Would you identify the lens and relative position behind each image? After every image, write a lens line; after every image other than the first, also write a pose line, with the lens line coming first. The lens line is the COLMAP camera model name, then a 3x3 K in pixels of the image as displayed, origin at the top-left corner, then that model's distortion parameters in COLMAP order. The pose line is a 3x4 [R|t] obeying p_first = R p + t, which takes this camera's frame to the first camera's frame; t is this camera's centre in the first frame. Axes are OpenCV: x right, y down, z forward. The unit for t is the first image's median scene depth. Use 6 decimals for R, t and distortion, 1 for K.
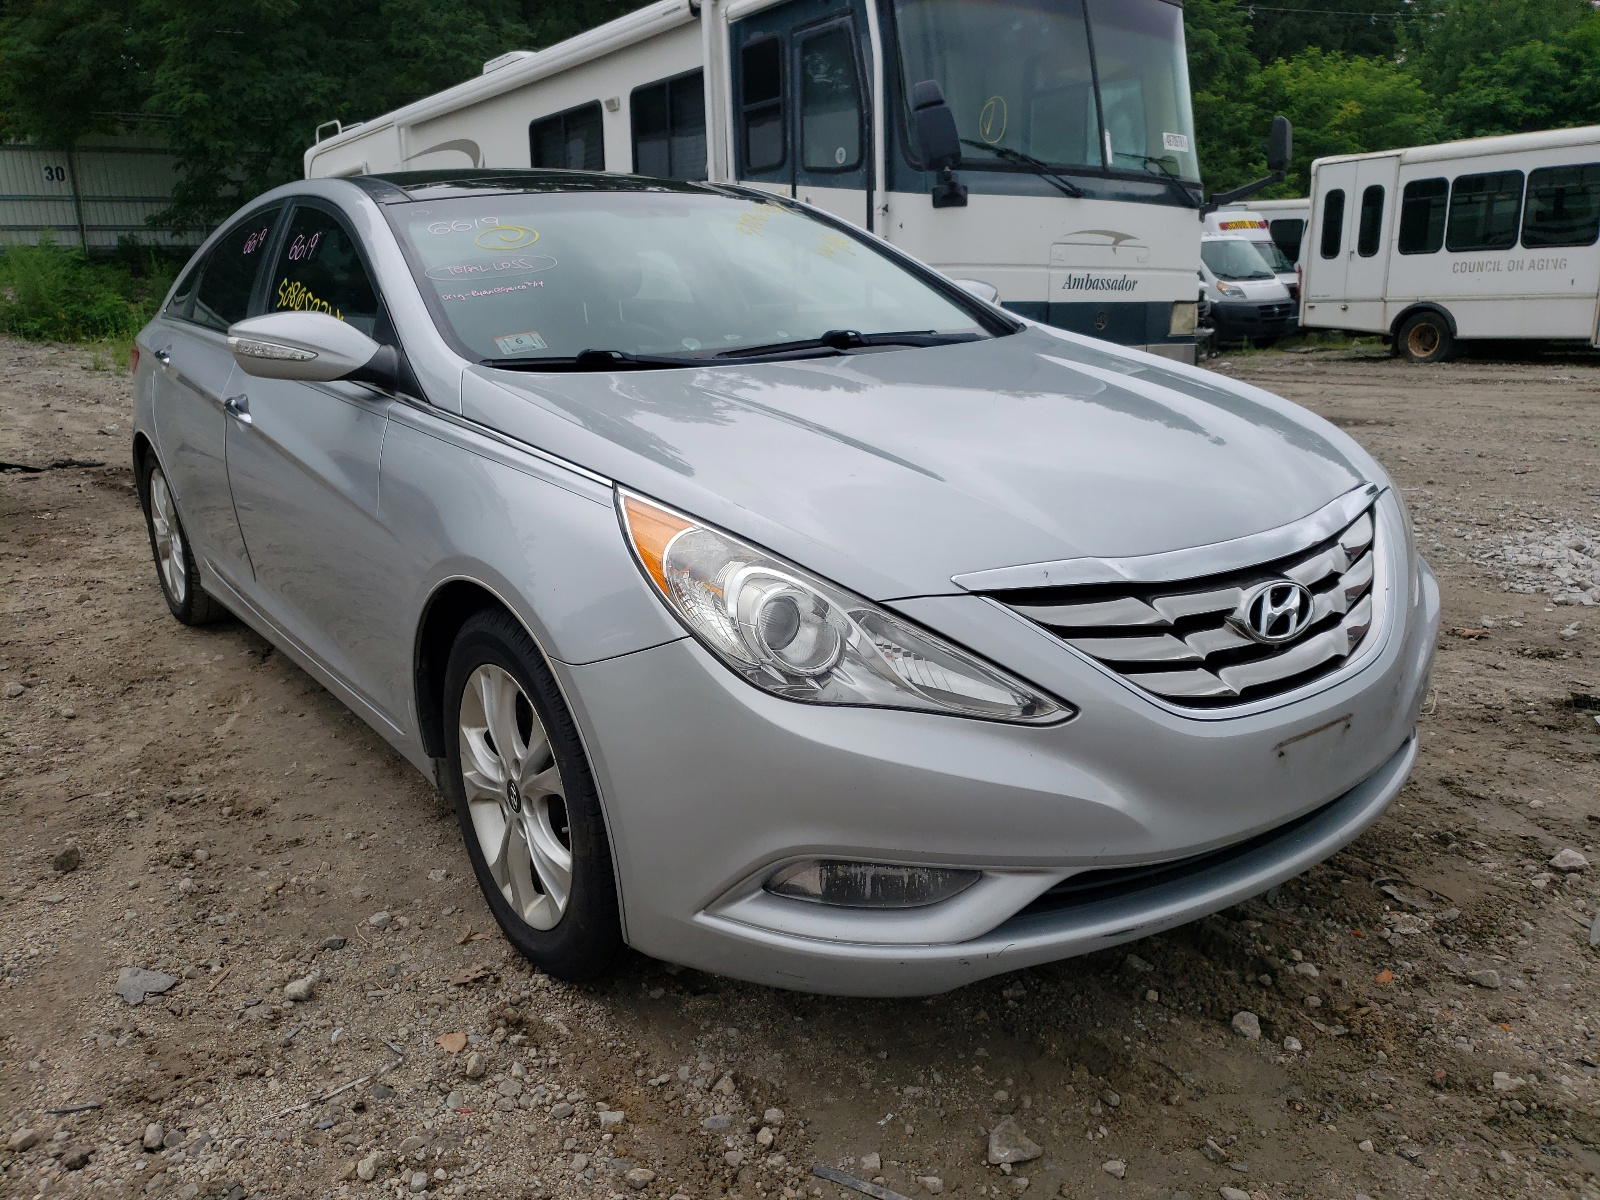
lens RADIAL K [[1214.0, 0, 793.1], [0, 1214.0, 597.2], [0, 0, 1]] dist [-0.007111, -0.004525]
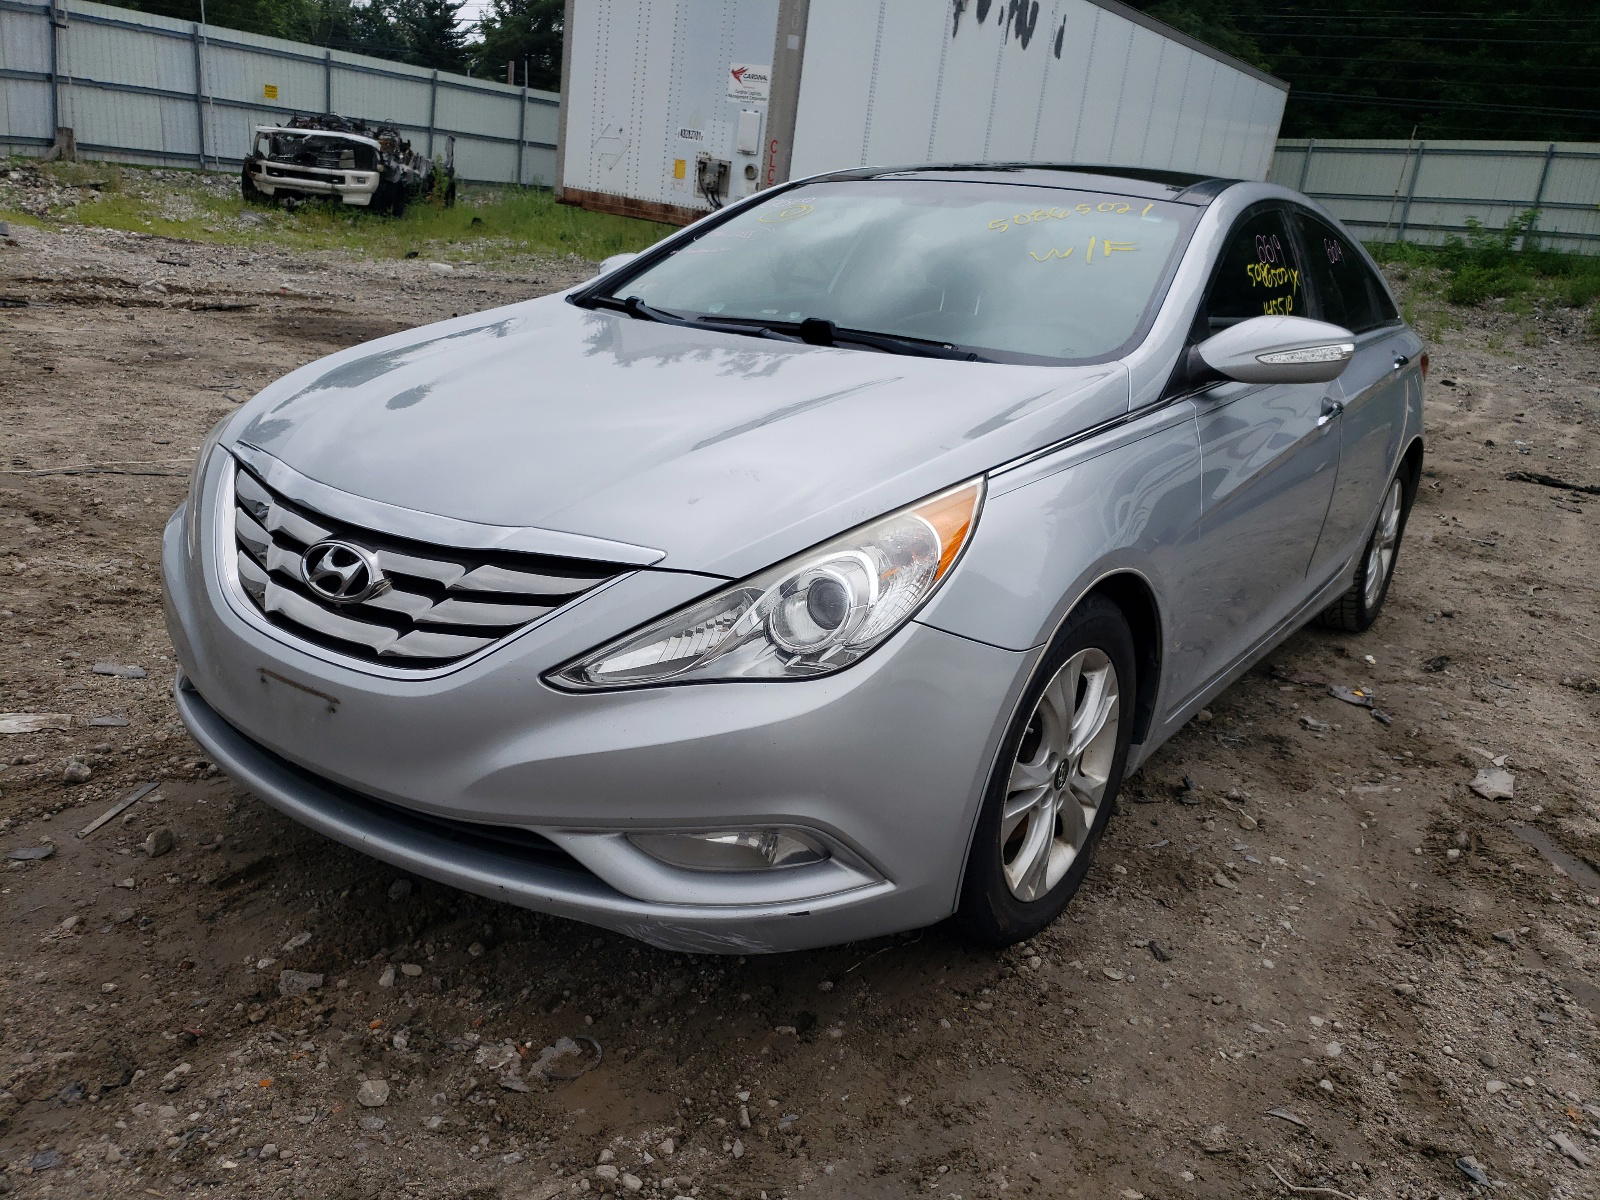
lens RADIAL K [[1214.0, 0, 792.7], [0, 1214.0, 601.4], [0, 0, 1]] dist [-0.007111, -0.004525]
pose [[0.335467, 0.335299, -0.880362, 1.409416], [-0.339121, 0.914847, 0.219209, -0.314643], [0.878896, 0.225012, 0.420608, 0.885214]]
